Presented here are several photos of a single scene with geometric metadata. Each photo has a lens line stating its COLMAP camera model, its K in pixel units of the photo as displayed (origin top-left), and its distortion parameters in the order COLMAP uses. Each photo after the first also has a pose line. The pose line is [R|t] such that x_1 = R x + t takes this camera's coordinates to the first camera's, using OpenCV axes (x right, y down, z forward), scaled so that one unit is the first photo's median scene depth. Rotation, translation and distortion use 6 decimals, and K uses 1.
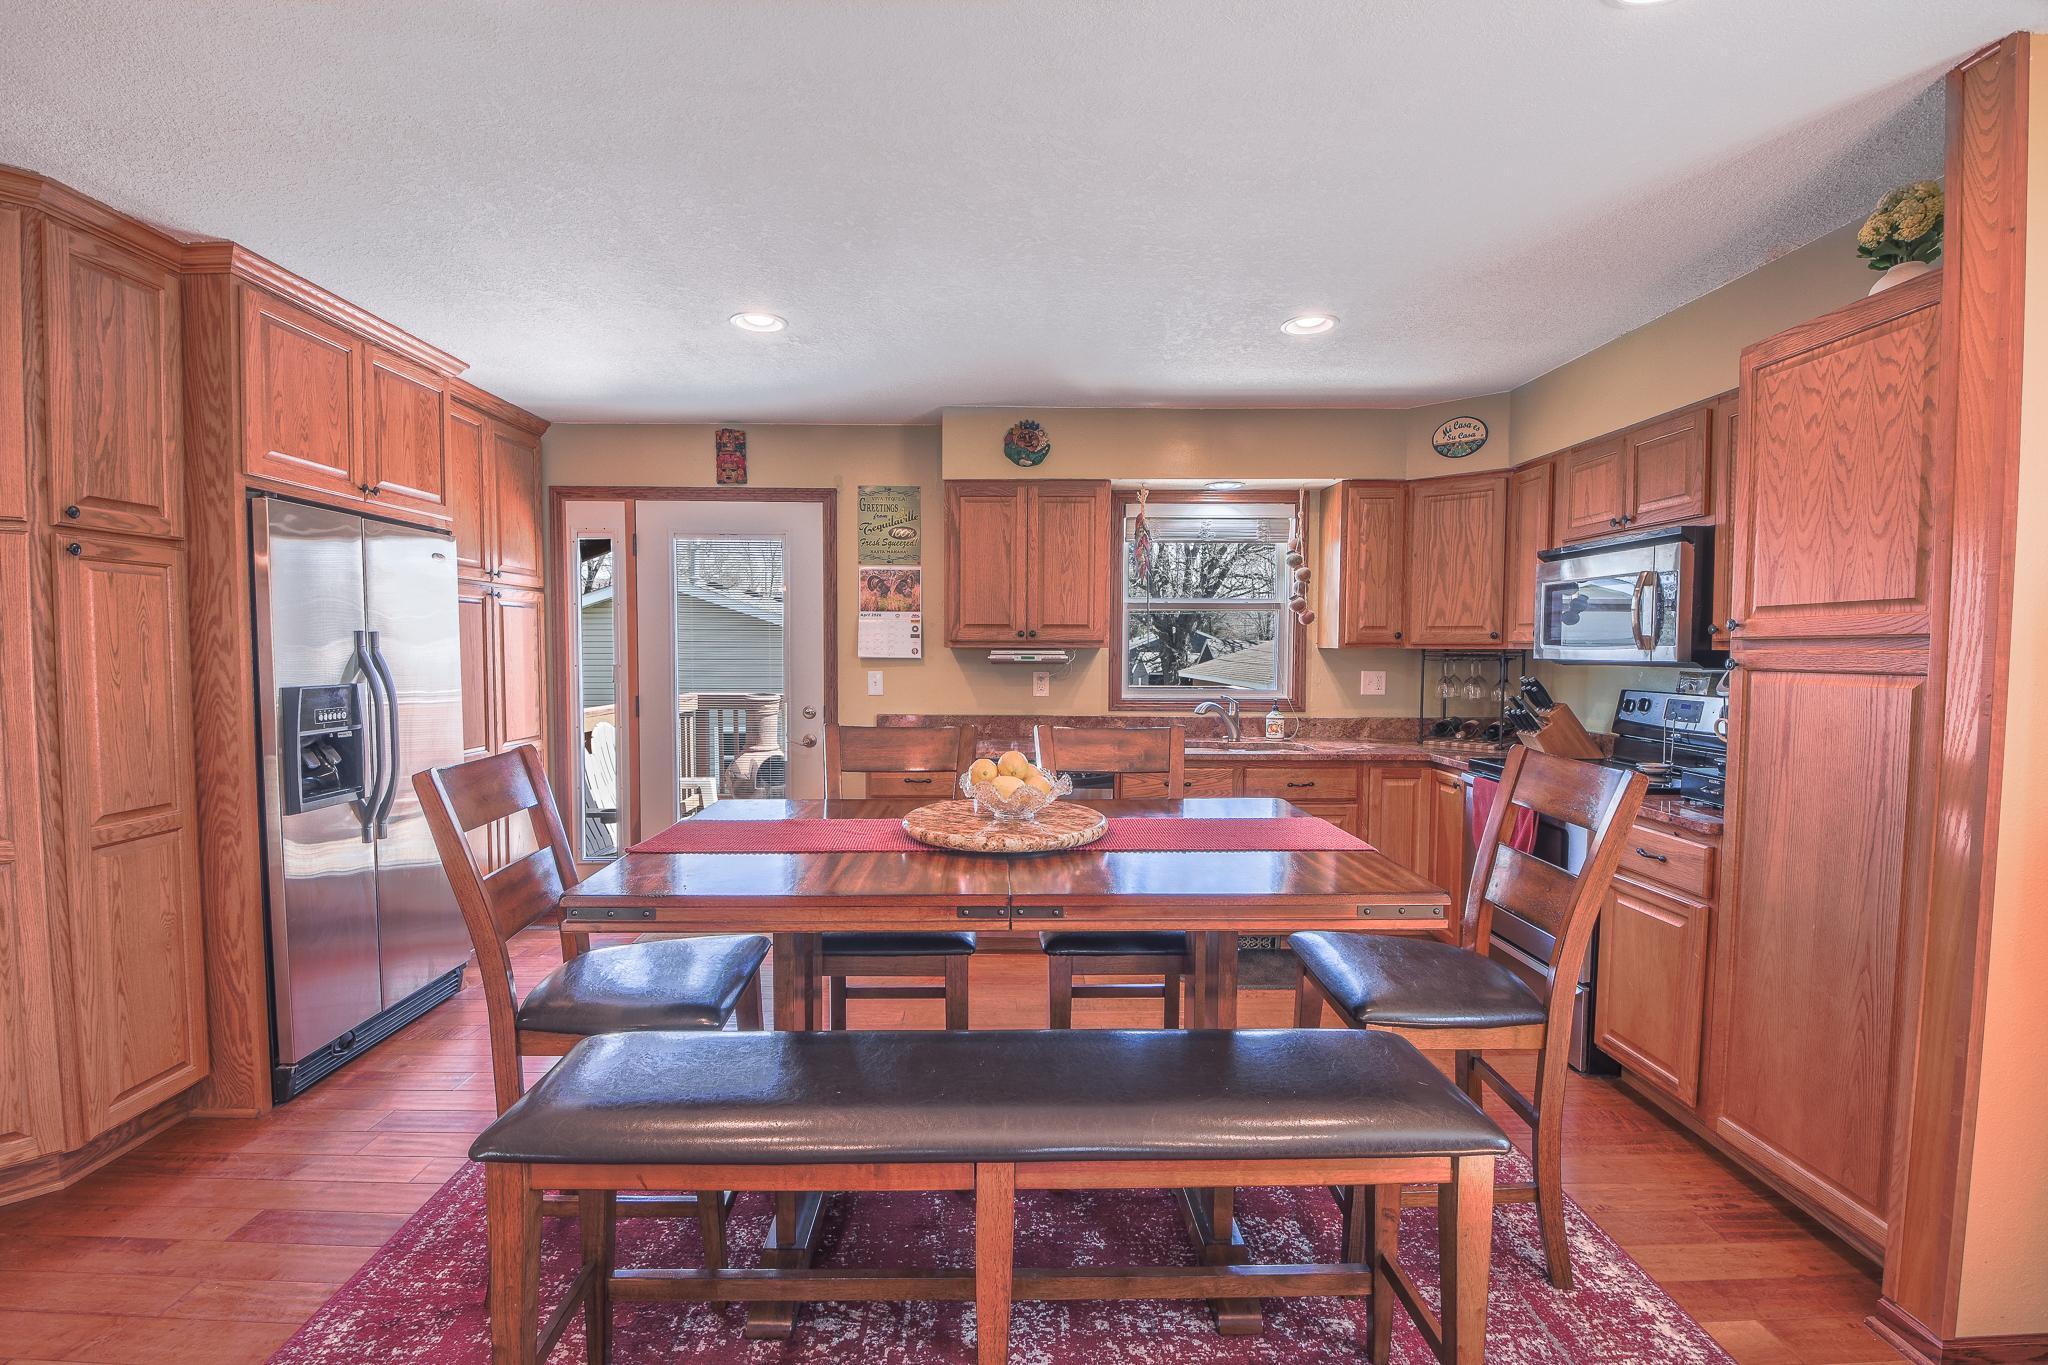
lens RADIAL K [[920.7, 0, 1024.0], [0, 920.7, 682.5], [0, 0, 1]] dist [0.020687, -0.000045]
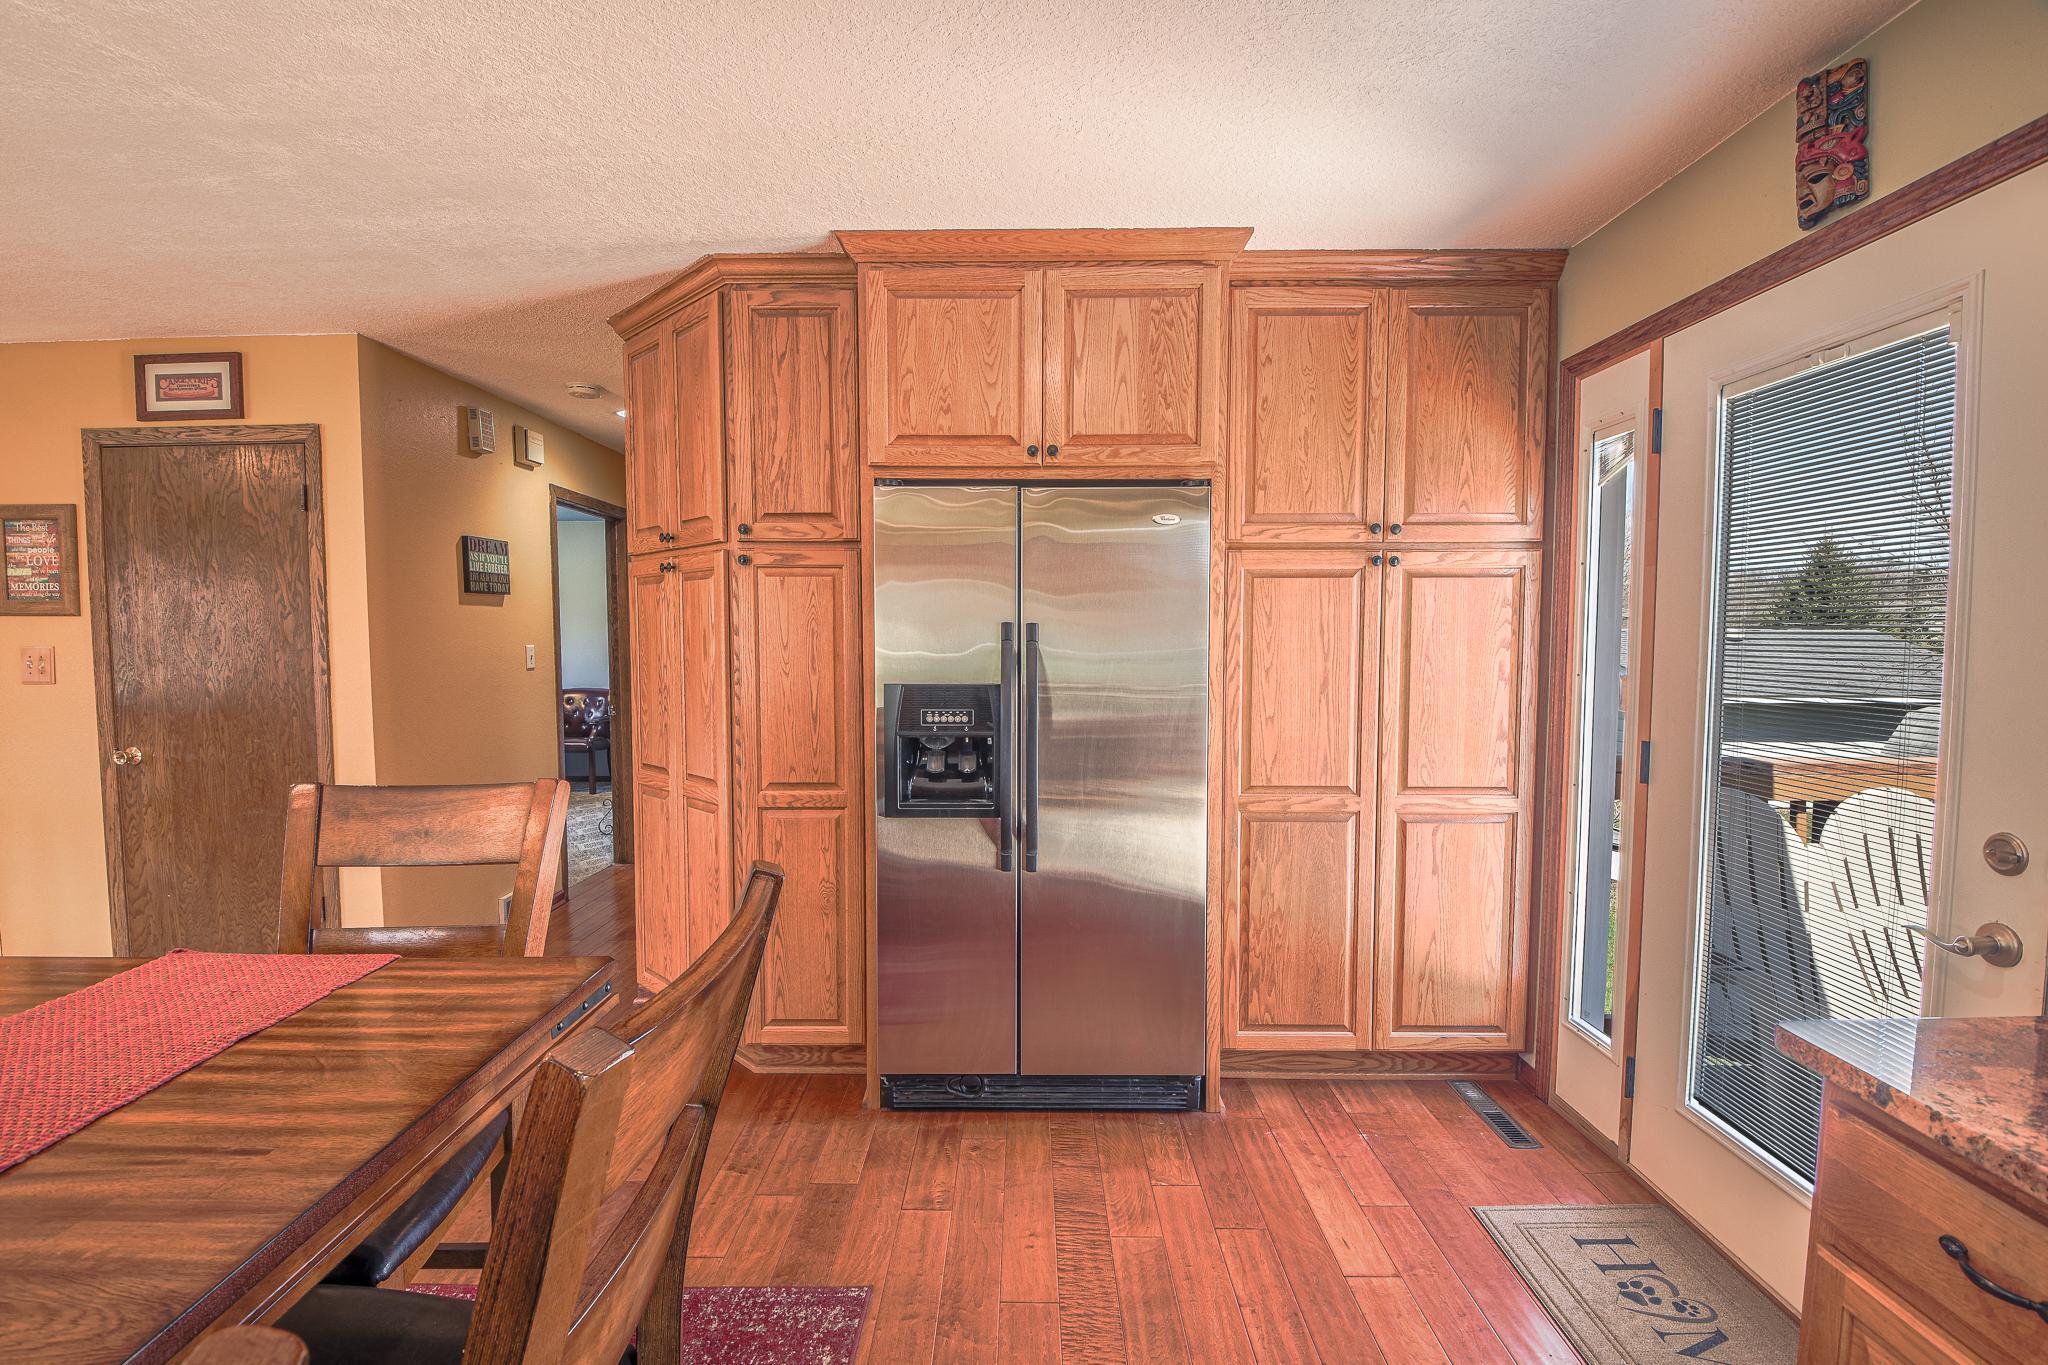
lens RADIAL K [[920.7, 0, 1024.0], [0, 920.7, 682.5], [0, 0, 1]] dist [0.020687, -0.000045]
pose [[-0.019311, 0.060266, -0.997996, 0.157359], [-0.036885, 0.997459, 0.060947, -0.063438], [0.999133, 0.037988, -0.017039, 1.250867]]
